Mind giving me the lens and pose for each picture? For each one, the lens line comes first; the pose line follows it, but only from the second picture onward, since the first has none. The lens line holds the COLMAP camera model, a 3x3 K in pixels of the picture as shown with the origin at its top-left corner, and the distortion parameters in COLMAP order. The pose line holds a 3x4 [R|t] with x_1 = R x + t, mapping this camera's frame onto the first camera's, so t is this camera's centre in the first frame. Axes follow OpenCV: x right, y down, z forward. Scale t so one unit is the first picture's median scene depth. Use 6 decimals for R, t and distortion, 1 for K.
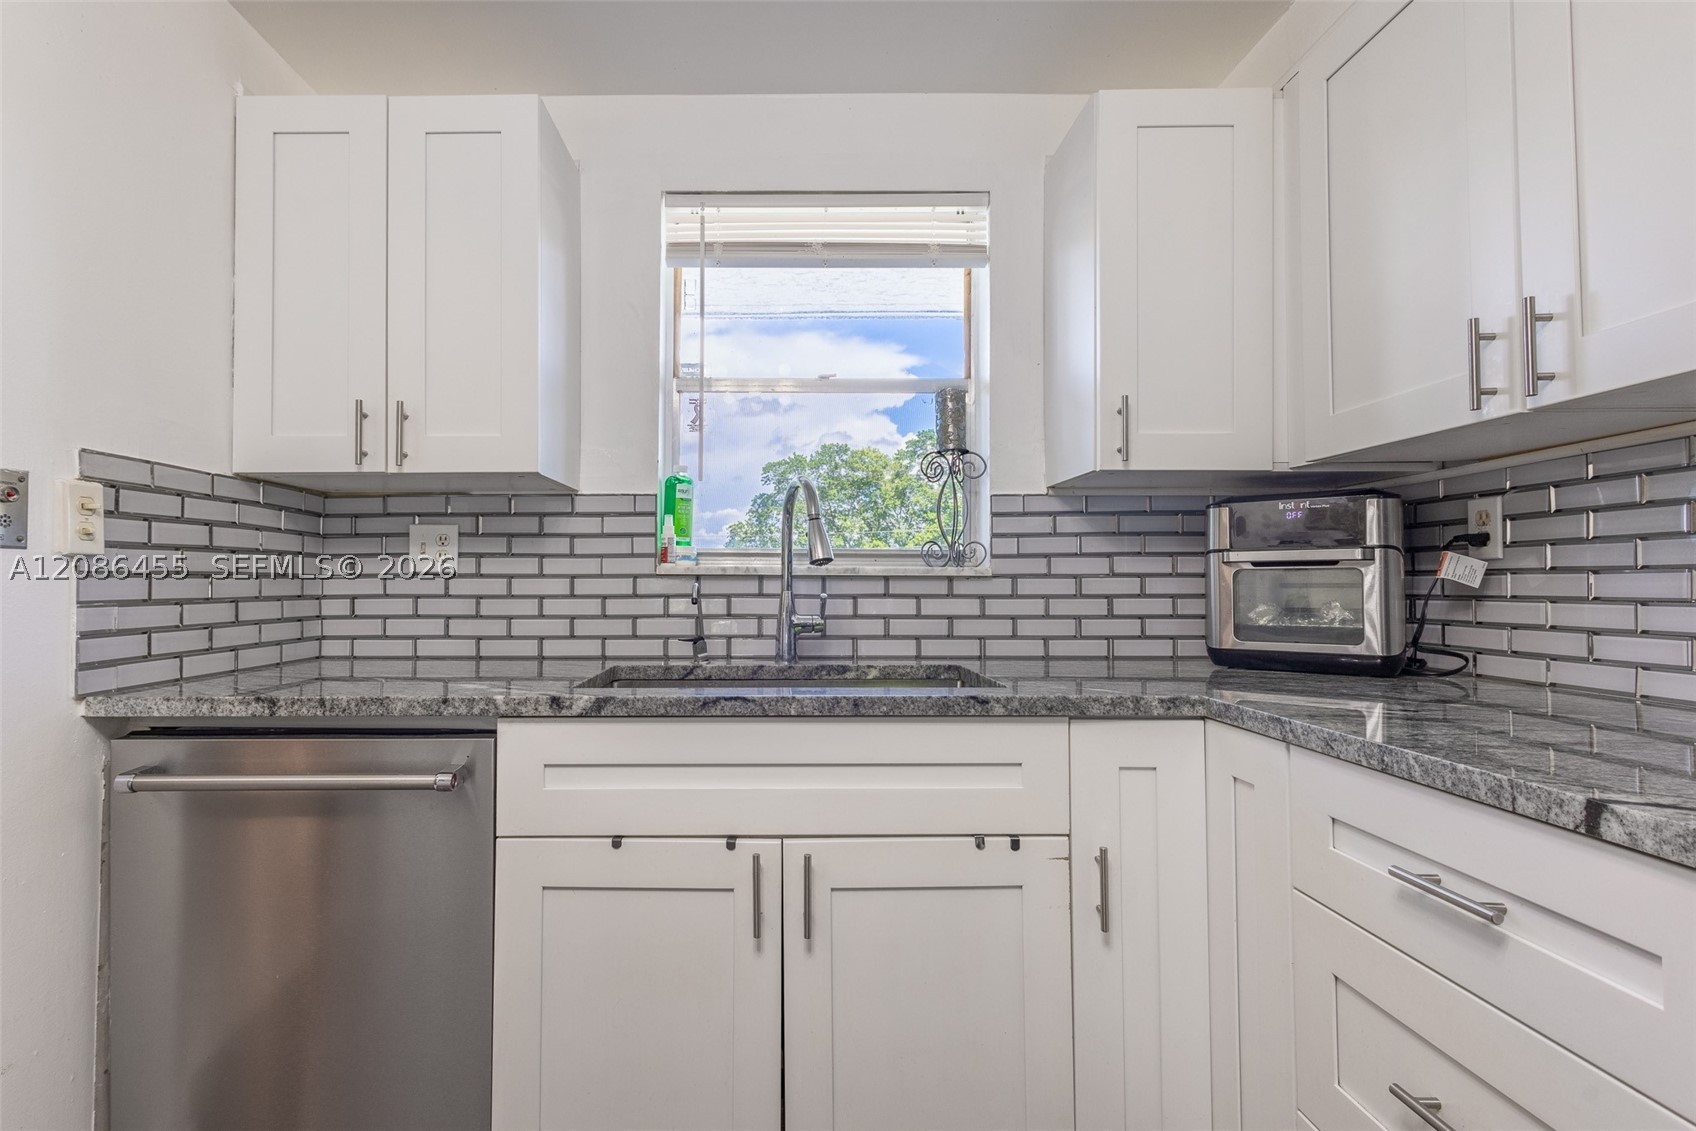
lens RADIAL K [[818.9, 0, 802.6], [0, 818.9, 568.5], [0, 0, 1]] dist [0.008958, -0.000896]
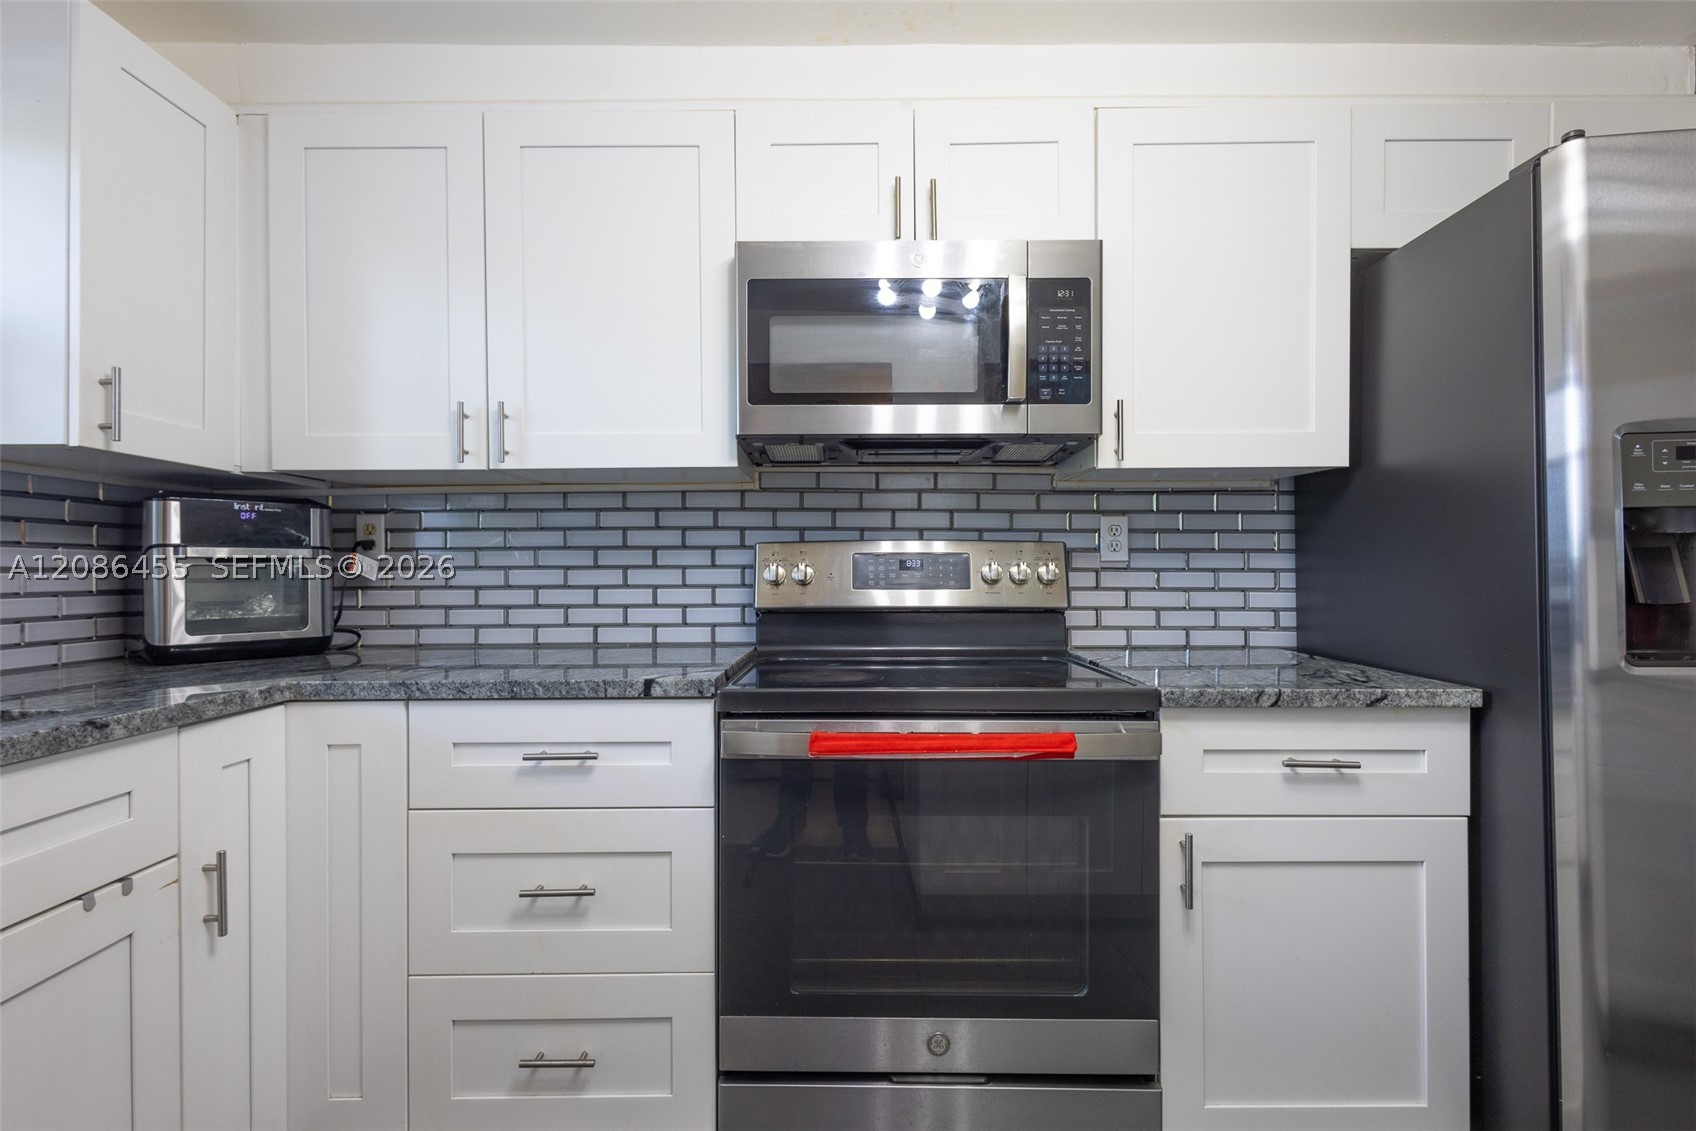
lens RADIAL K [[818.9, 0, 802.6], [0, 818.9, 568.5], [0, 0, 1]] dist [0.008958, -0.000896]
pose [[0.030941, 0.005204, 0.999508, -0.517617], [-0.013192, 0.999901, -0.004797, 0.000684], [-0.999434, -0.013037, 0.031006, 0.251486]]
